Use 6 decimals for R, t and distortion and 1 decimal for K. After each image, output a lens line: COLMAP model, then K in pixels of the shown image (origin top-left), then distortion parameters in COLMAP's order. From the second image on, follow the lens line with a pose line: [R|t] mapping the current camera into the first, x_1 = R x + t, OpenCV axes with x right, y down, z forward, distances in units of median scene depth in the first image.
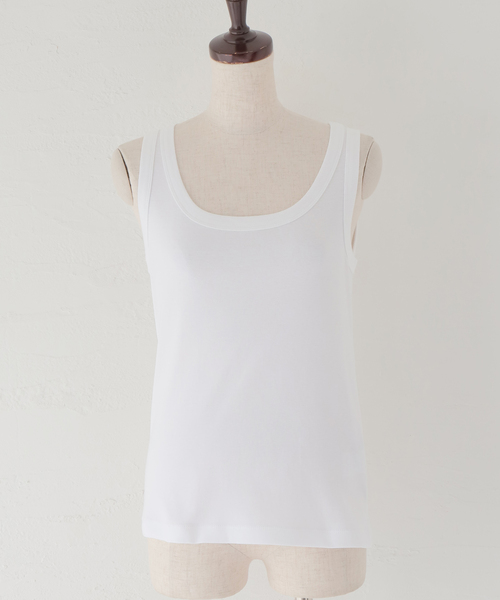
lens RADIAL K [[1175.8, 0, 249.6], [0, 1175.8, 300.5], [0, 0, 1]] dist [-0.005669, 0.000000]
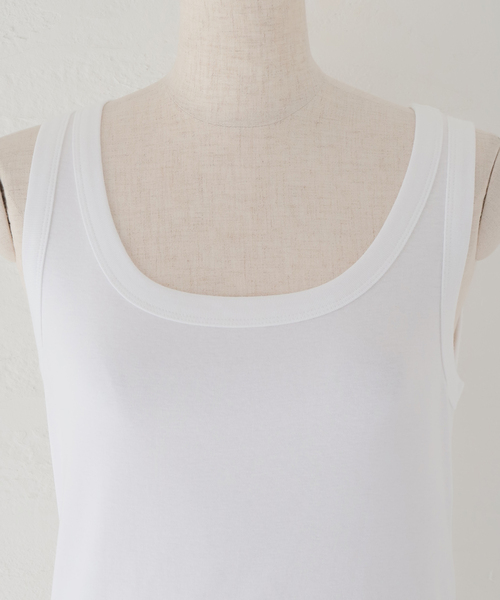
lens RADIAL K [[1670.3, 0, 250.7], [0, 1670.3, 299.7], [0, 0, 1]] dist [0.022158, 0.000000]
pose [[0.999720, 0.023503, 0.002708, -0.001150], [-0.023435, 0.999463, -0.022909, -0.052901], [-0.003245, 0.022839, 0.999734, 0.302657]]
